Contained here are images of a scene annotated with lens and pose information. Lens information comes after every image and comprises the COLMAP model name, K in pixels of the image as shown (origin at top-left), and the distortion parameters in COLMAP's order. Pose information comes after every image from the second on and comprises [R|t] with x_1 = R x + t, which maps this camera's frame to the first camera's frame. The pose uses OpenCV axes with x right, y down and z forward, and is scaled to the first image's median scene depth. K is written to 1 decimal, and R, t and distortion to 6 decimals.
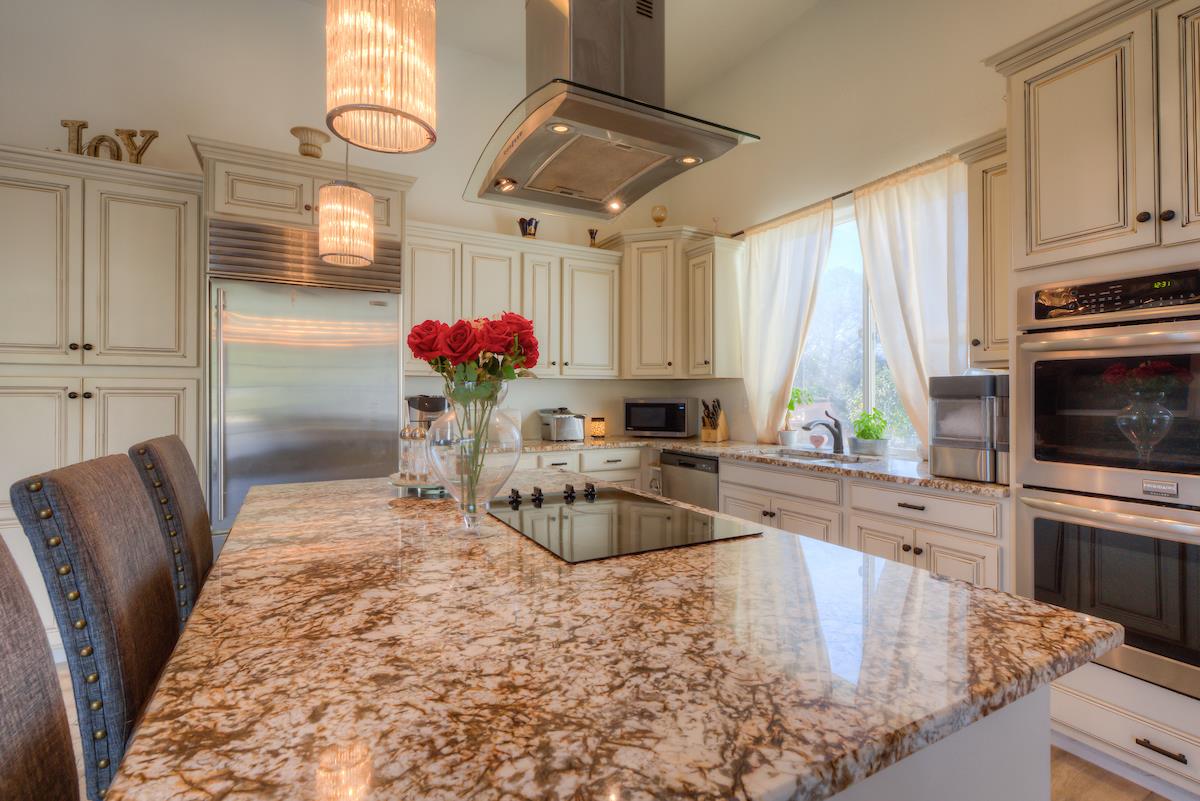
lens RADIAL K [[555.1, 0, 607.5], [0, 555.1, 386.2], [0, 0, 1]] dist [-0.000046, 0.000045]
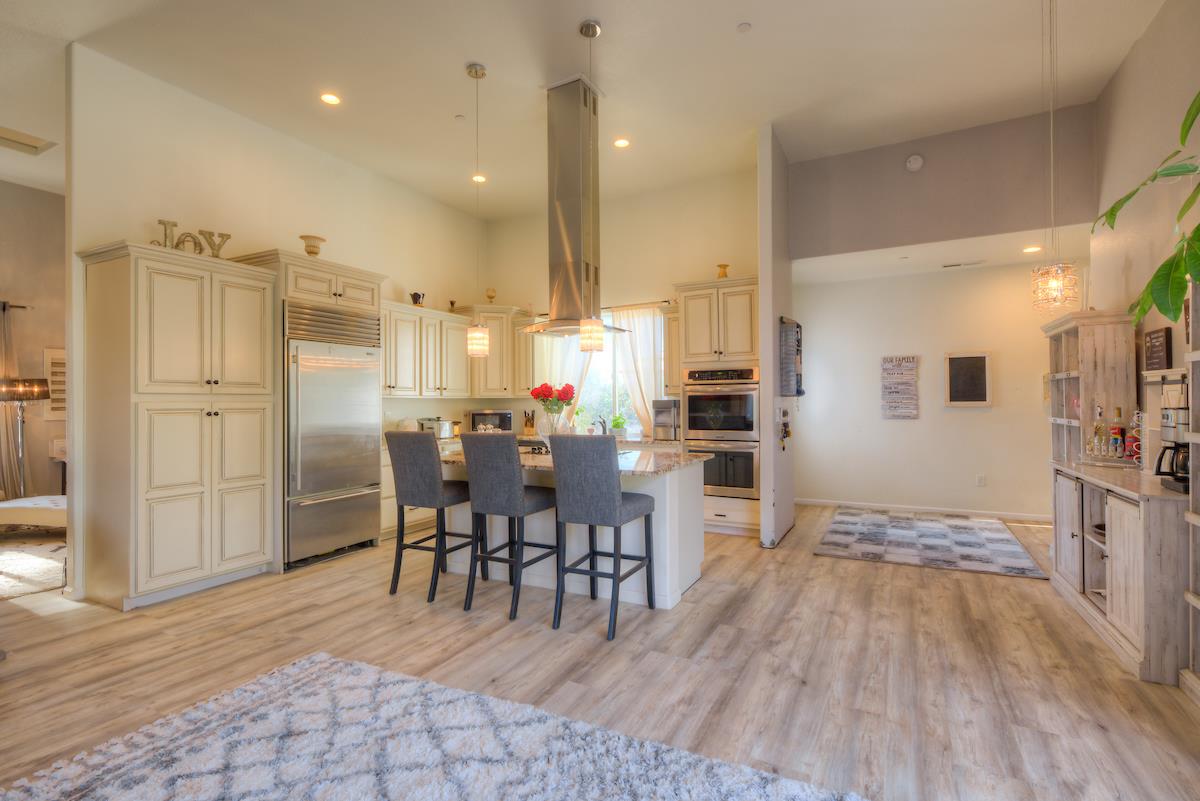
lens RADIAL K [[558.7, 0, 613.8], [0, 558.7, 392.1], [0, 0, 1]] dist [0.001161, -0.000582]
pose [[0.828256, 0.003410, 0.560340, -0.776520], [0.000735, 0.999974, -0.007171, -0.027363], [-0.560350, 0.006351, 0.828232, -0.783784]]
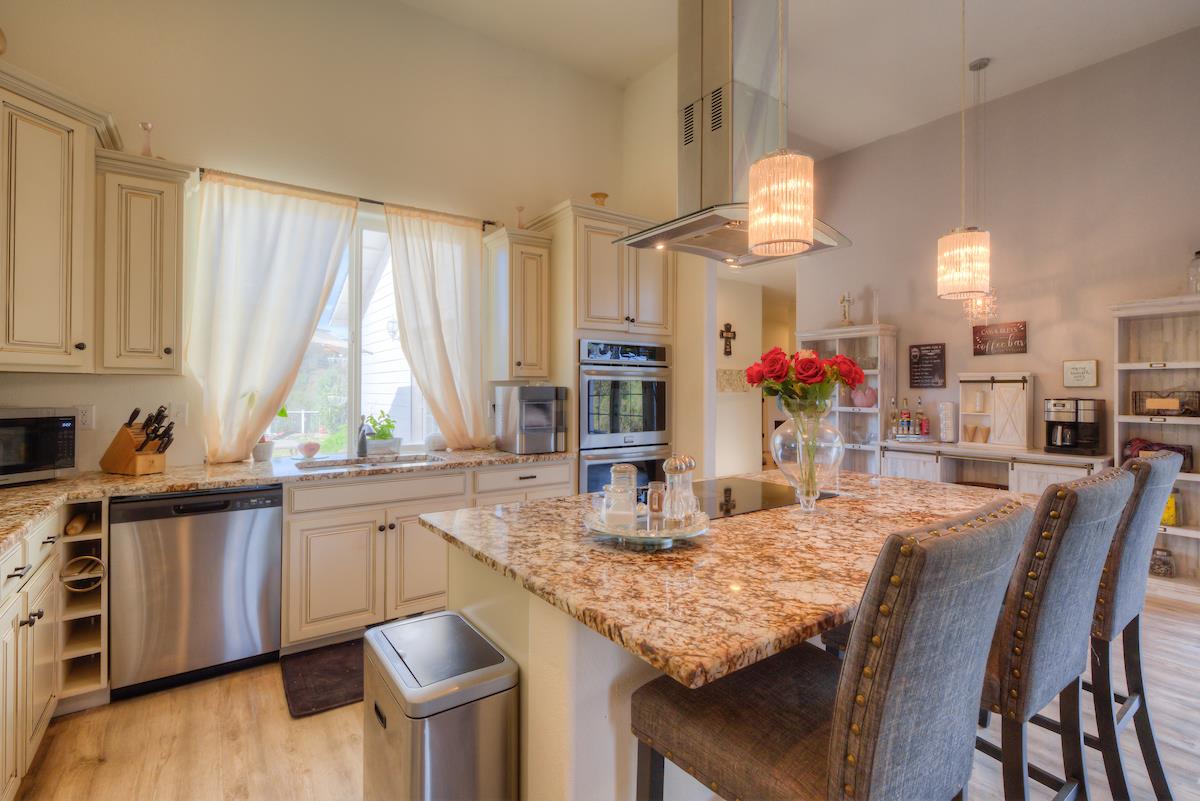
lens RADIAL K [[558.7, 0, 613.8], [0, 558.7, 392.1], [0, 0, 1]] dist [0.001161, -0.000582]
pose [[-0.122710, -0.000862, 0.992442, -0.715756], [-0.015795, 0.999875, -0.001085, -0.003682], [-0.992317, -0.015808, -0.122709, 0.758185]]
